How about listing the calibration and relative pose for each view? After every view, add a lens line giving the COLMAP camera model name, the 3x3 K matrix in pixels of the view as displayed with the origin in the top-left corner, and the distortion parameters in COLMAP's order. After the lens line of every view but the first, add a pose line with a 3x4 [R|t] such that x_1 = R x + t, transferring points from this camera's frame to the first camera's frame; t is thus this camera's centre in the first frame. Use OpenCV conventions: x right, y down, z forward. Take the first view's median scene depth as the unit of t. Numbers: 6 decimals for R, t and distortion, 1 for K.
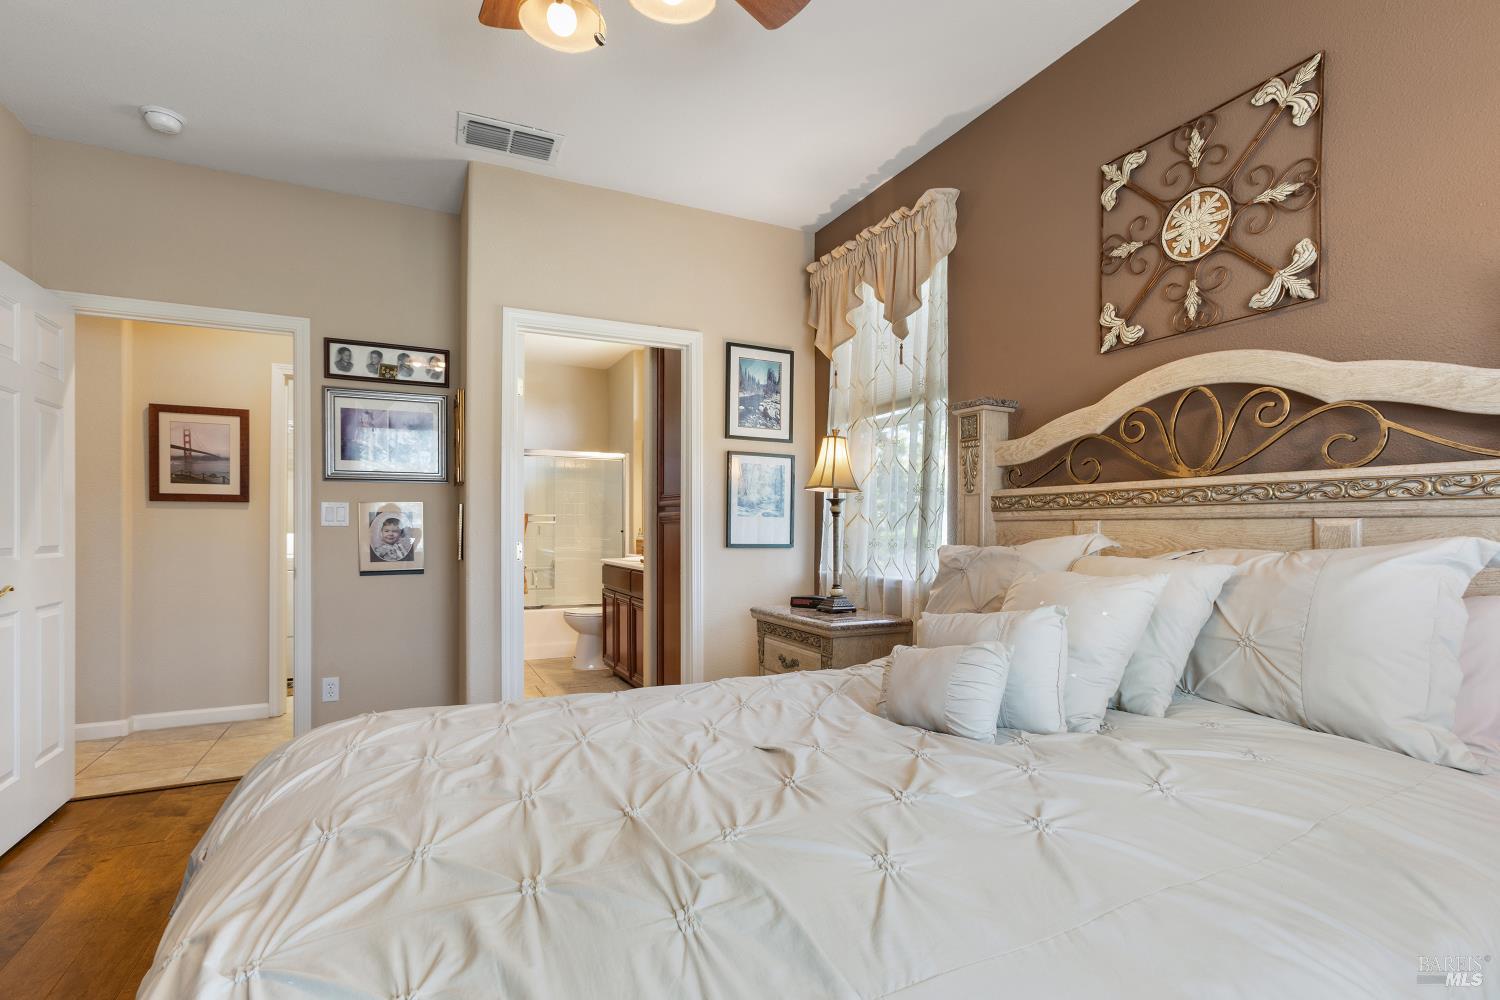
lens RADIAL K [[711.8, 0, 748.4], [0, 711.8, 530.0], [0, 0, 1]] dist [-0.002563, -0.000189]
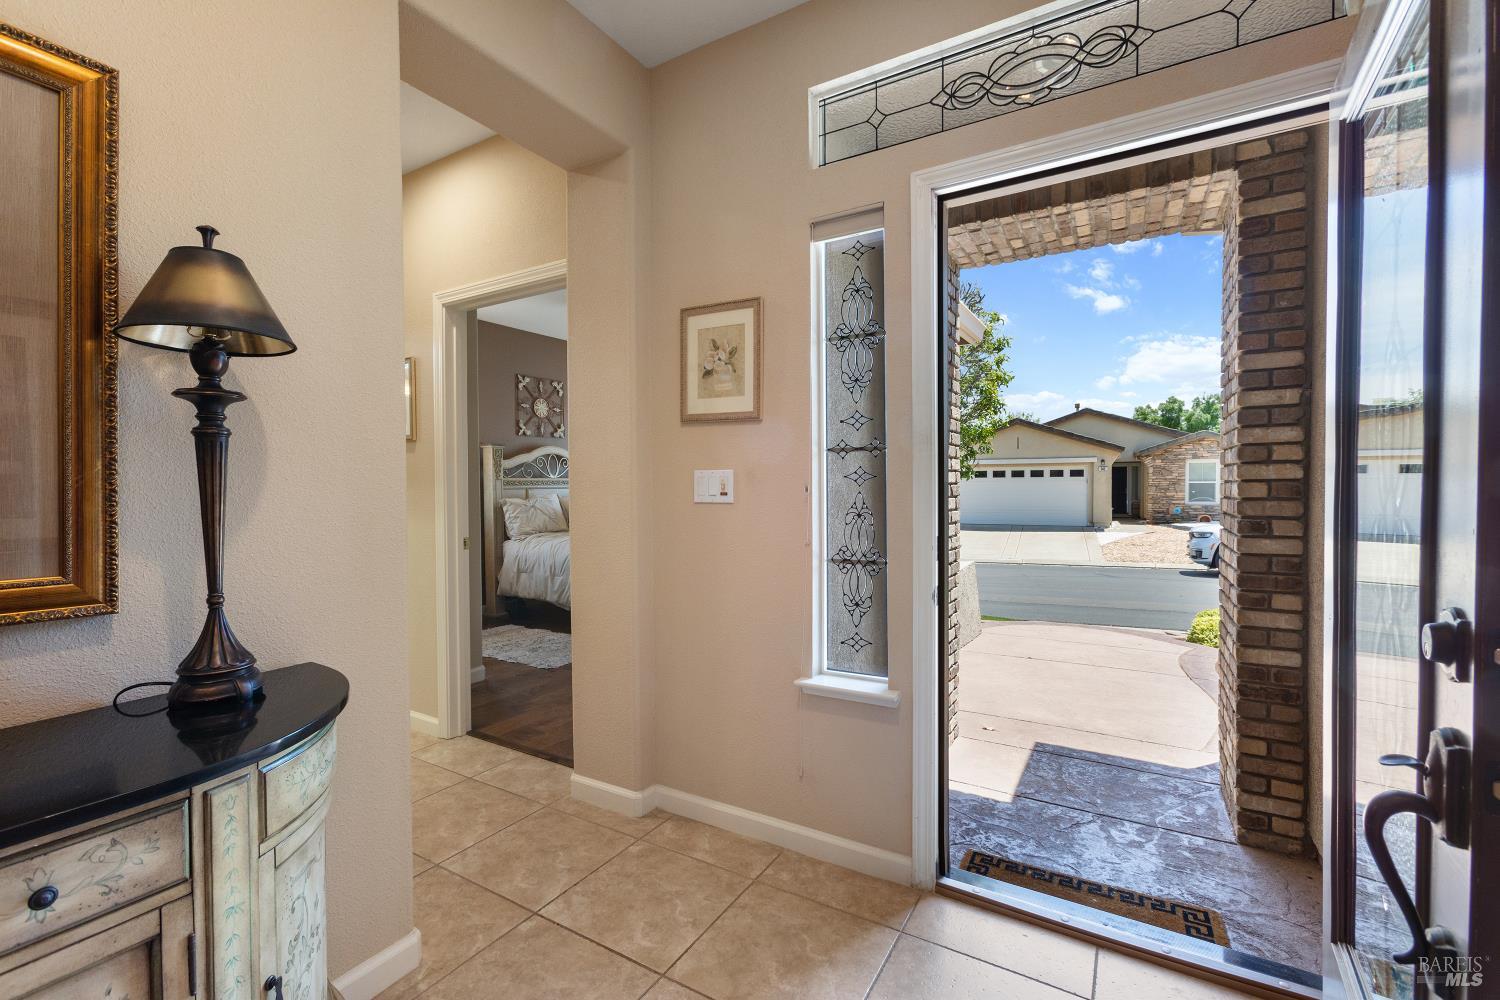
lens RADIAL K [[669.2, 0, 743.2], [0, 669.2, 499.5], [0, 0, 1]] dist [-0.006011, 0.000101]
pose [[-0.543217, -0.015200, 0.839455, -2.602916], [0.006745, 0.999725, 0.022467, -0.029609], [-0.839565, 0.017866, -0.542965, 1.850129]]
